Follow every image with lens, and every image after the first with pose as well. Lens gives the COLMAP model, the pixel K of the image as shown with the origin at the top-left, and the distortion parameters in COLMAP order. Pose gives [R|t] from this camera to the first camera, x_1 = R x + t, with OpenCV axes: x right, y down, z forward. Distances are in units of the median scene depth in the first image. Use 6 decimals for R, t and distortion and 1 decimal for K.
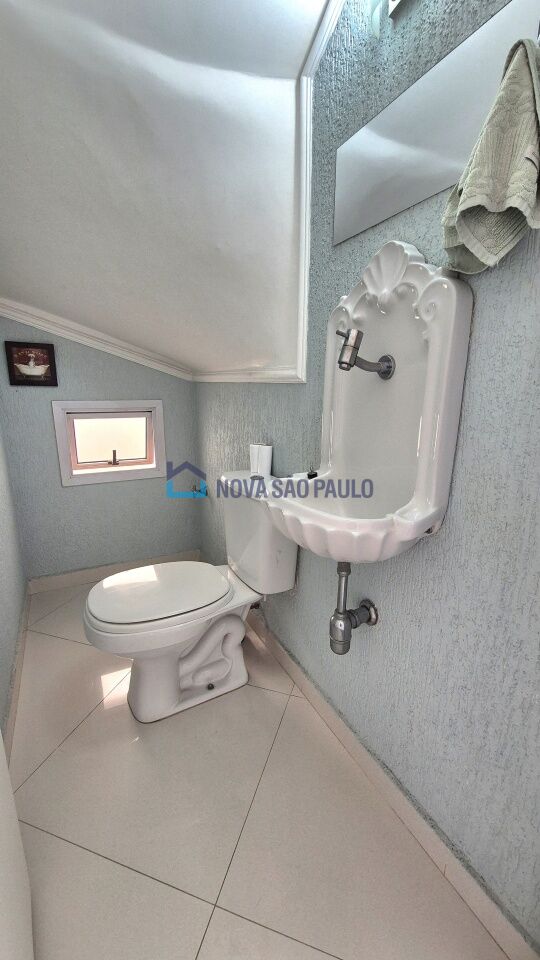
lens RADIAL K [[390.5, 0, 273.2], [0, 390.5, 482.9], [0, 0, 1]] dist [0.002612, -0.000015]
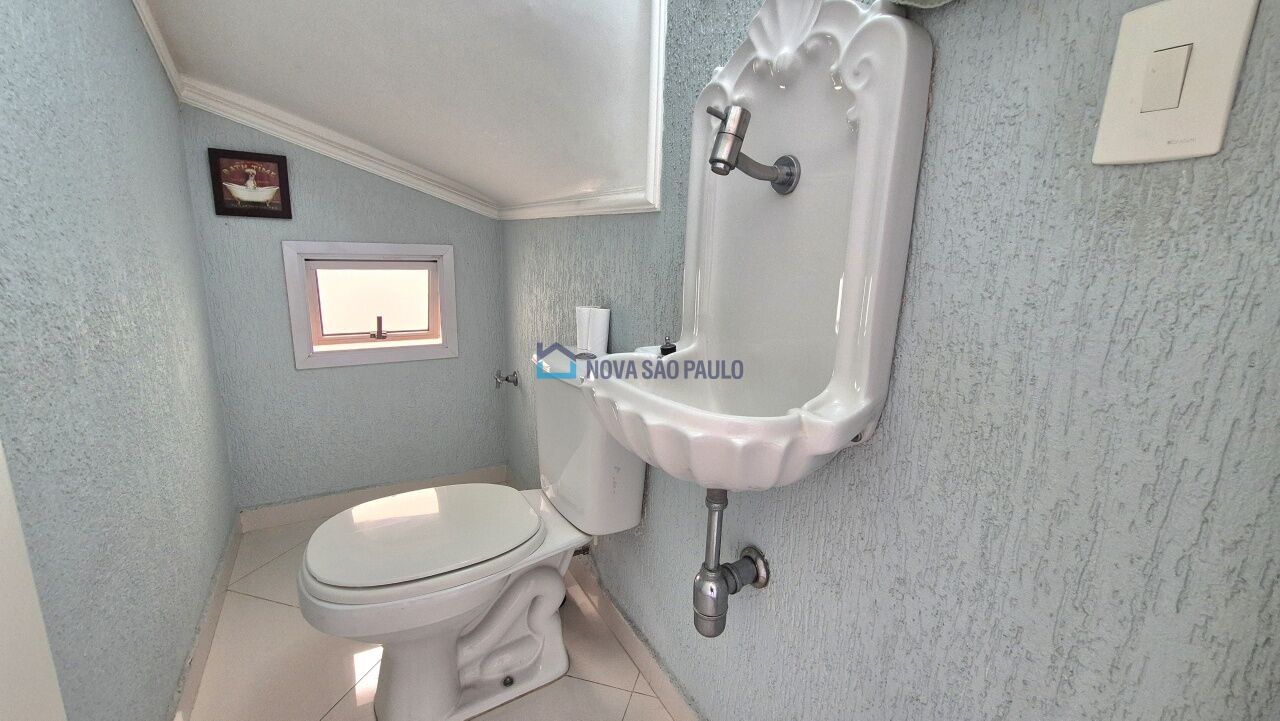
lens RADIAL K [[520.6, 0, 646.7], [0, 520.6, 356.0], [0, 0, 1]] dist [0.002612, -0.000015]
pose [[0.998660, 0.011290, 0.050506, 0.022654], [-0.009592, 0.999385, -0.033742, 0.019665], [-0.050856, 0.033213, 0.998154, 0.151761]]
